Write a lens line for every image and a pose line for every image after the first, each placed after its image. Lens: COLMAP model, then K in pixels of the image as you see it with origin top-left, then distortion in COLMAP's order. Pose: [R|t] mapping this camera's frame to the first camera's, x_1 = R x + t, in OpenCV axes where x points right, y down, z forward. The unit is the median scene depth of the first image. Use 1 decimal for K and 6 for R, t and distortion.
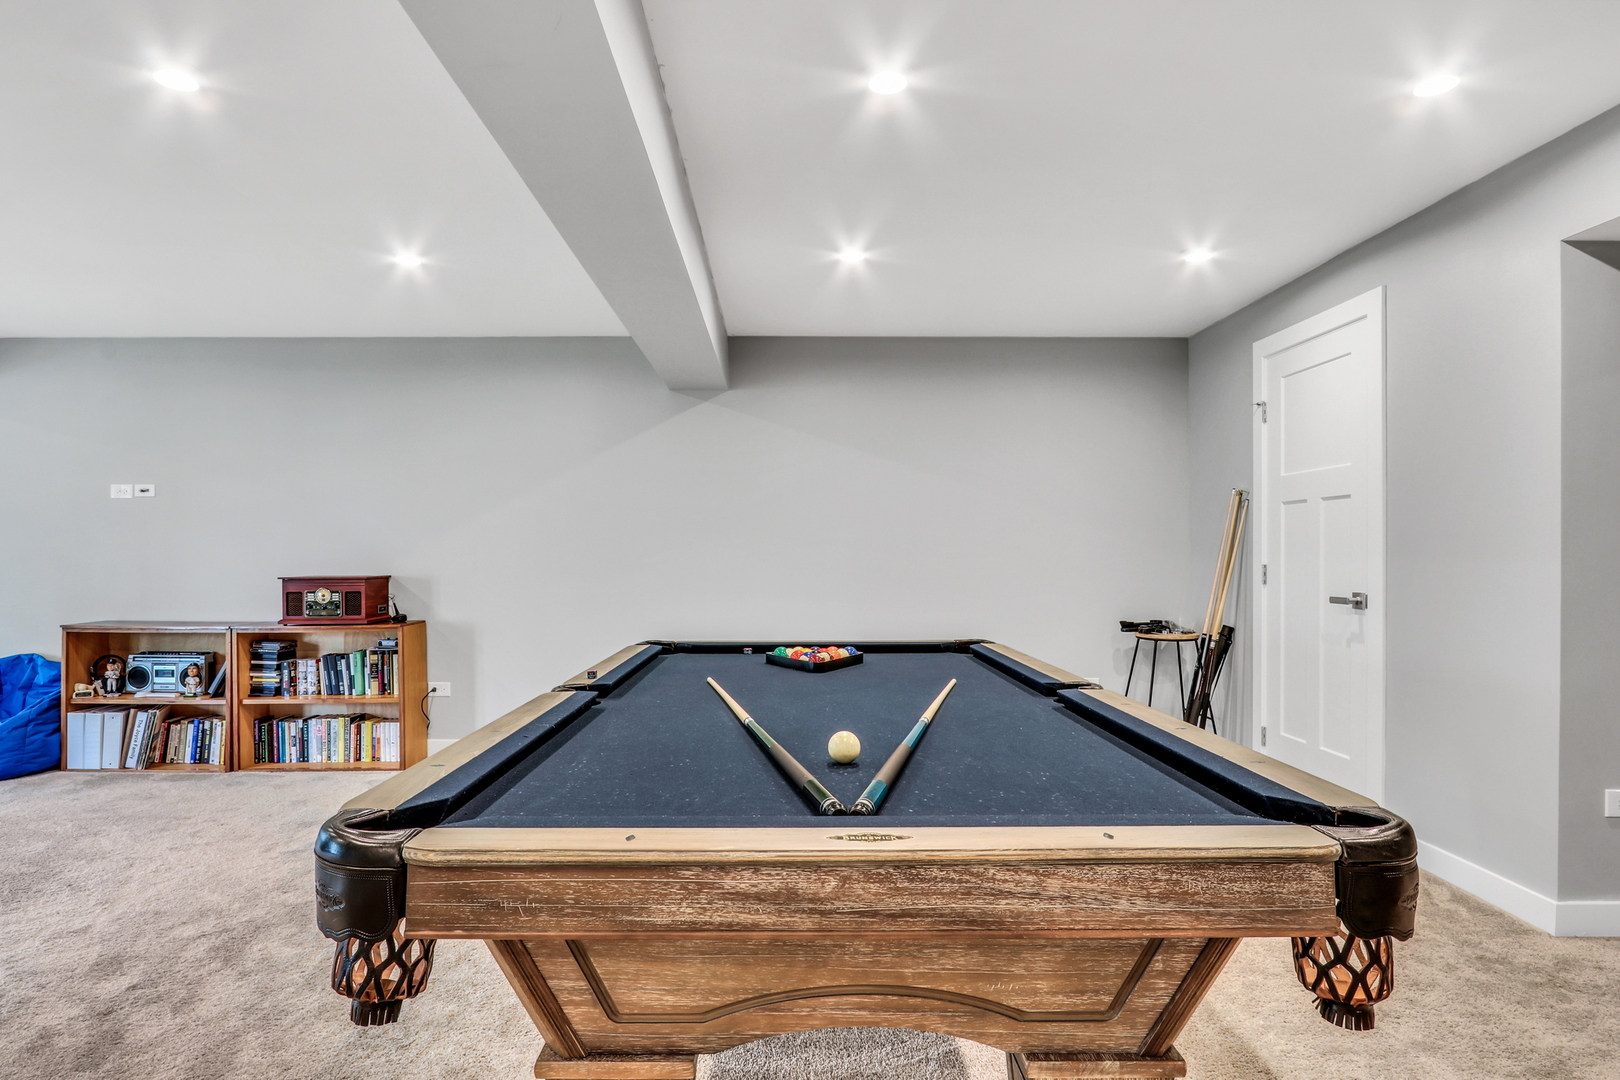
lens RADIAL K [[905.0, 0, 808.3], [0, 905.0, 551.2], [0, 0, 1]] dist [-0.021008, 0.007862]
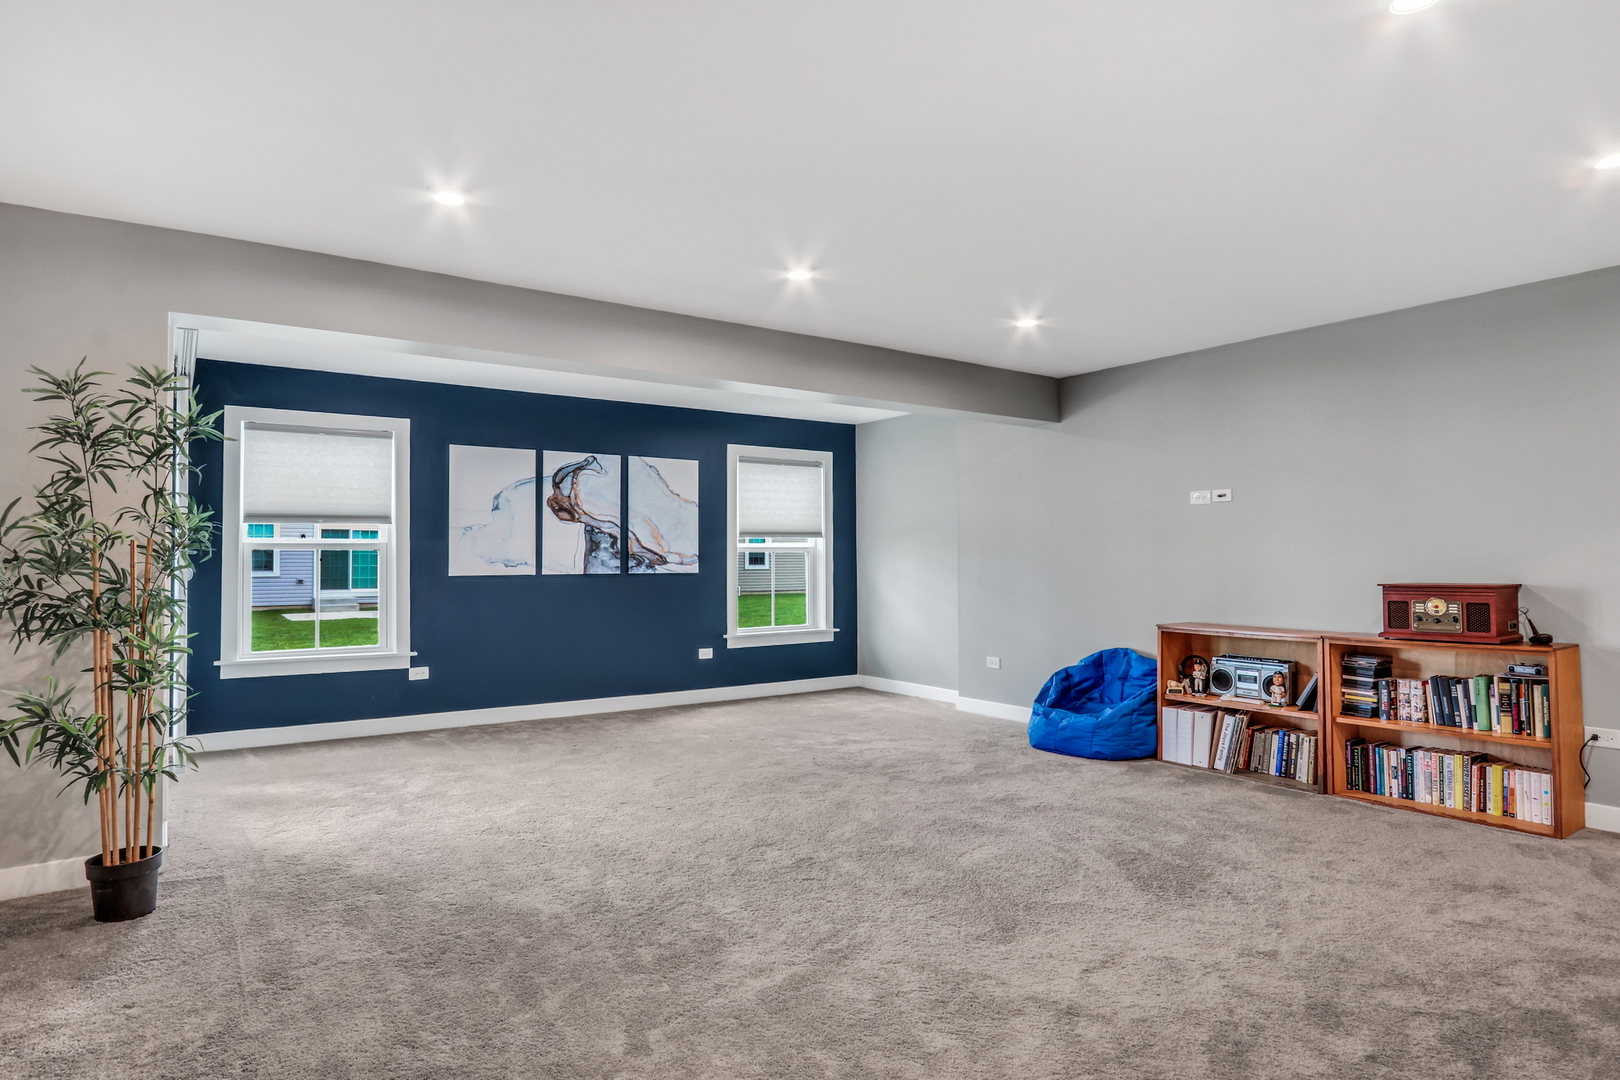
lens RADIAL K [[905.0, 0, 794.1], [0, 905.0, 533.9], [0, 0, 1]] dist [-0.021008, 0.007862]
pose [[0.564143, -0.024810, -0.825304, -0.178070], [0.001627, 0.999580, -0.028937, 0.004536], [0.825675, 0.014982, 0.563947, 0.026807]]
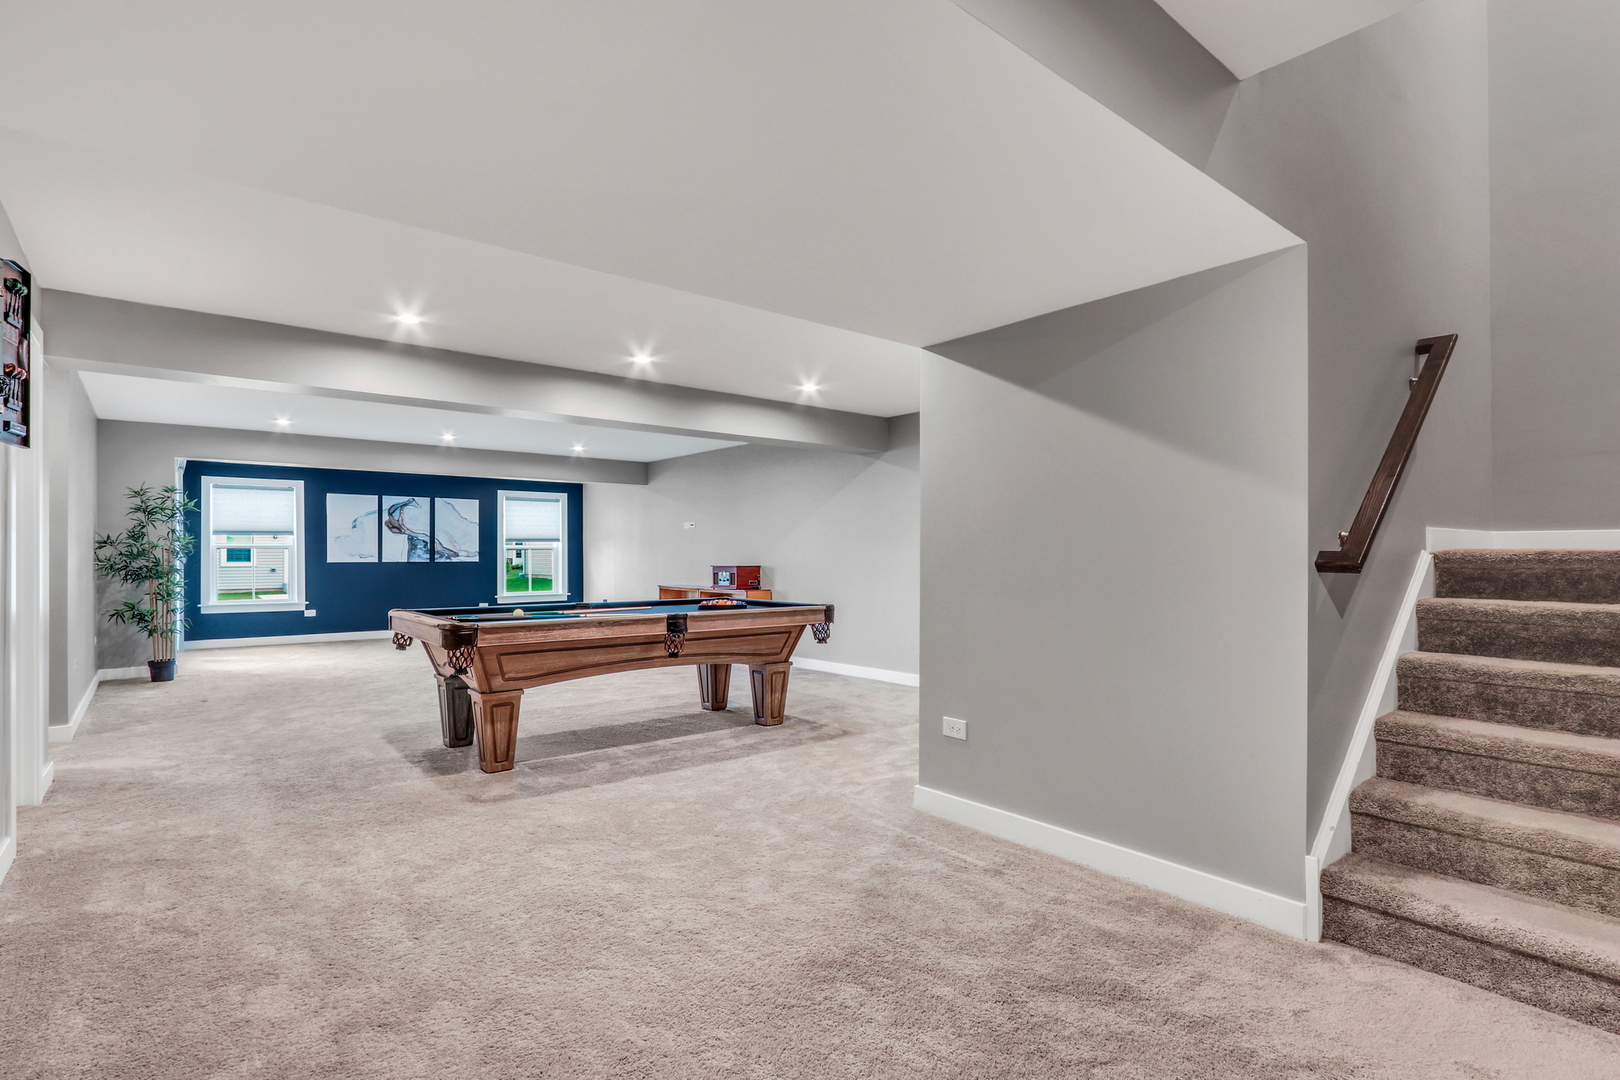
lens RADIAL K [[755.8, 0, 786.4], [0, 755.8, 551.4], [0, 0, 1]] dist [-0.020160, -0.000672]
pose [[0.634188, -0.002665, -0.773174, 0.849470], [-0.000527, 0.999992, -0.003879, 0.003140], [0.773178, 0.002867, 0.634182, 0.017587]]
